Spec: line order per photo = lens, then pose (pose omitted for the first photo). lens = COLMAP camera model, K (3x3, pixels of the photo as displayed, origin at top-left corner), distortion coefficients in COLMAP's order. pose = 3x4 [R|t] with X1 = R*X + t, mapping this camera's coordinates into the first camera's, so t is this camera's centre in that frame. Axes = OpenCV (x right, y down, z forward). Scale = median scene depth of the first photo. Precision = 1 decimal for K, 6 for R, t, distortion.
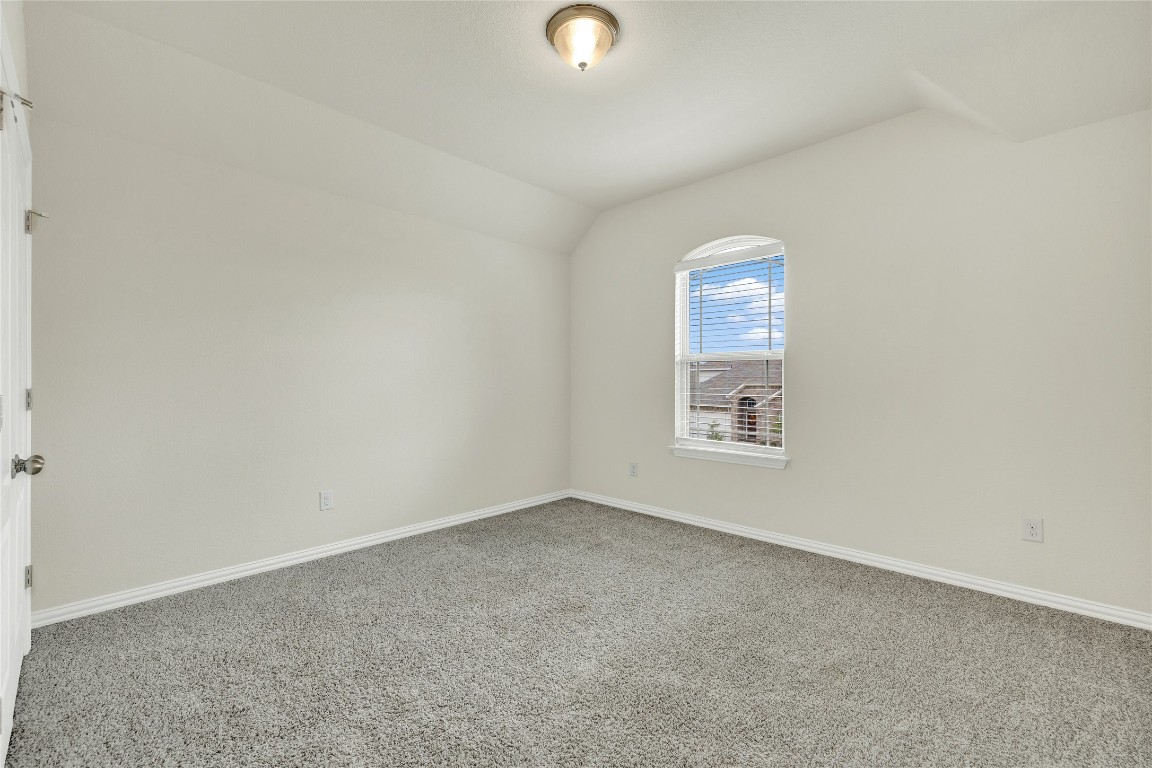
lens RADIAL K [[487.8, 0, 572.9], [0, 487.8, 386.8], [0, 0, 1]] dist [0.000041, 0.000143]
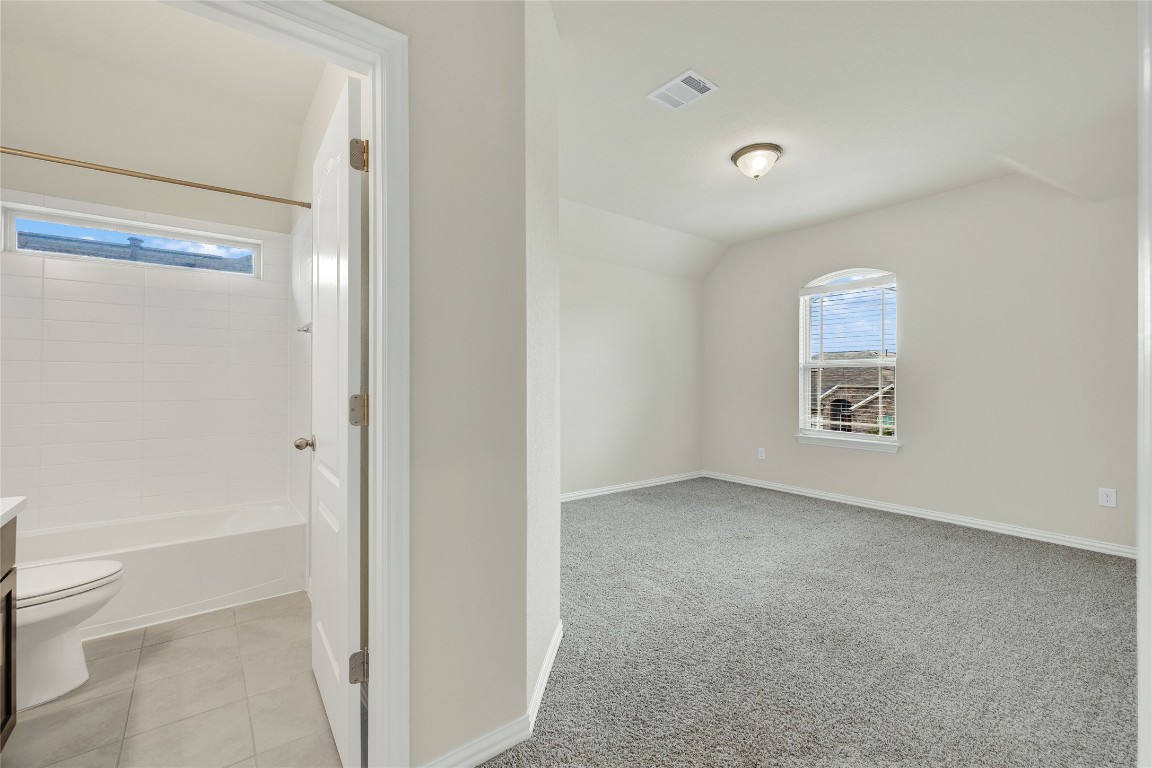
lens RADIAL K [[477.9, 0, 576.0], [0, 477.9, 384.0], [0, 0, 1]] dist [0.000693, 0.000021]
pose [[0.987318, 0.002271, -0.158736, -0.170048], [-0.003508, 0.999966, -0.007515, 0.001681], [0.158714, 0.007976, 0.987292, -0.319123]]
